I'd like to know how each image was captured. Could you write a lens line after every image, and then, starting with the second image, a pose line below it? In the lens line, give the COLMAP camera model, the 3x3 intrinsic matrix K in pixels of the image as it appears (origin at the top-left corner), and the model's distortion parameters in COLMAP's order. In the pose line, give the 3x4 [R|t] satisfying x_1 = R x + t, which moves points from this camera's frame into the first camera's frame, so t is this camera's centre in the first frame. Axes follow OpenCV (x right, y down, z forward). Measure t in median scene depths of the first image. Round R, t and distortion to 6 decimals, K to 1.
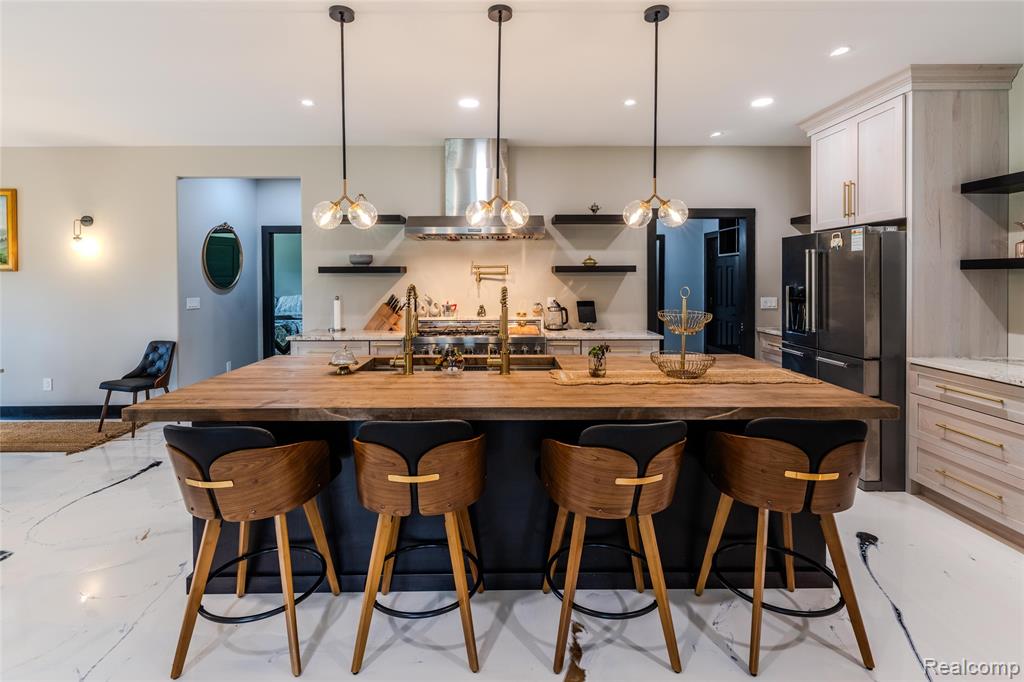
lens RADIAL K [[456.3, 0, 496.8], [0, 456.3, 286.4], [0, 0, 1]] dist [-0.000320, -0.000336]
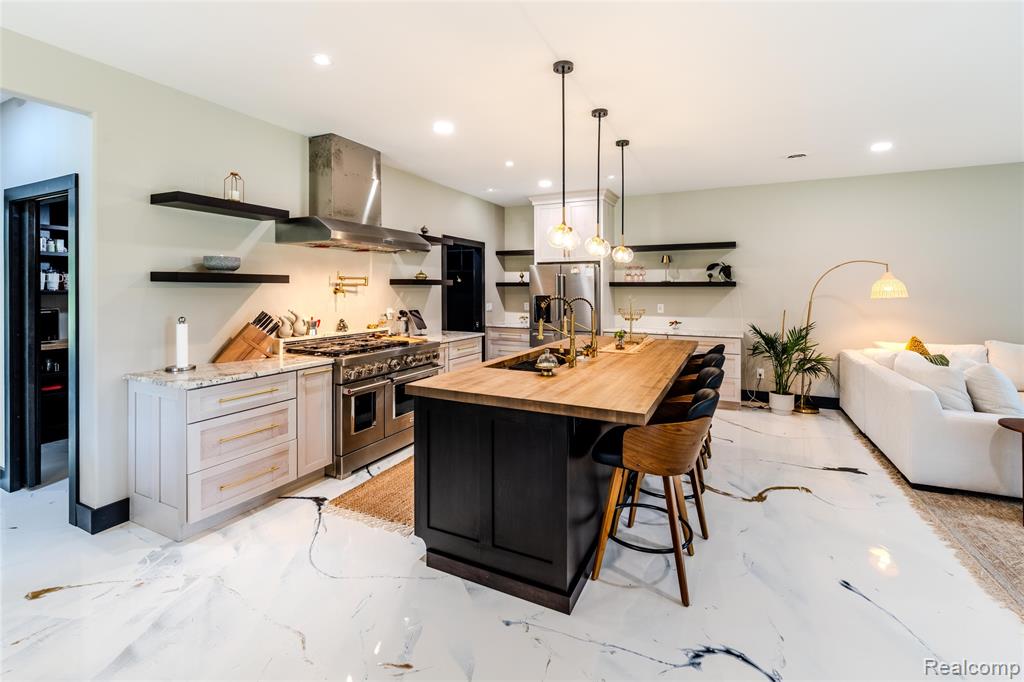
lens RADIAL K [[456.3, 0, 479.7], [0, 456.3, 288.0], [0, 0, 1]] dist [-0.000320, -0.000336]
pose [[0.481642, 0.005478, 0.876351, -0.737228], [0.012850, 0.999829, -0.013312, -0.006587], [-0.876274, 0.017672, 0.481489, 0.316676]]
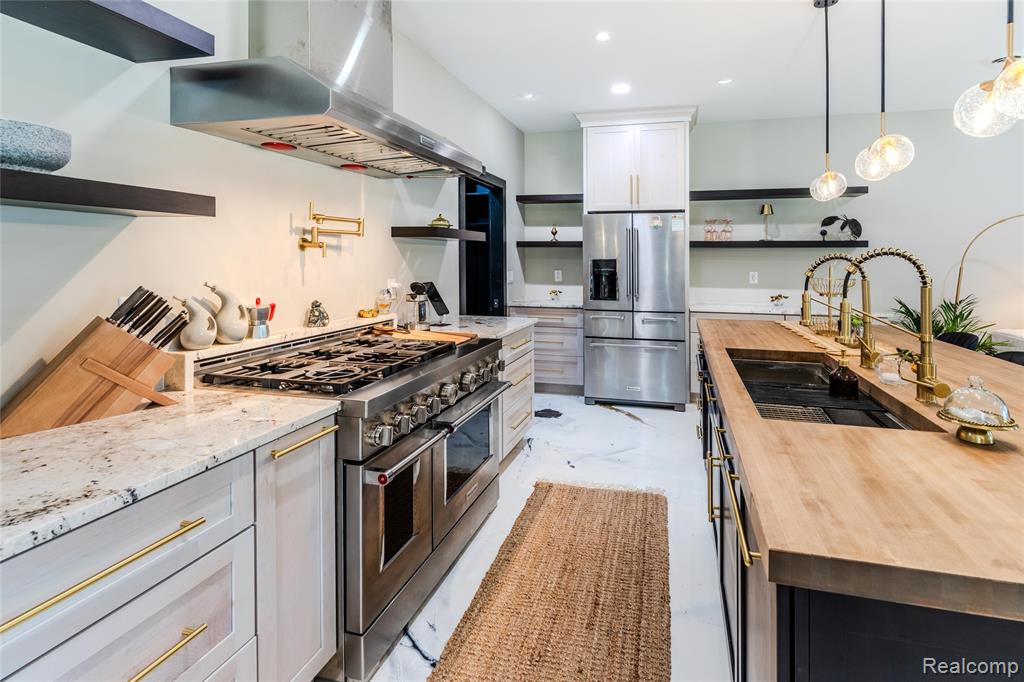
lens RADIAL K [[509.6, 0, 524.8], [0, 509.6, 263.1], [0, 0, 1]] dist [-0.006838, 0.000075]
pose [[0.262291, -0.004157, 0.964980, -0.487966], [0.010720, 0.999942, 0.001394, 0.004291], [-0.964929, 0.009979, 0.262321, 0.686616]]
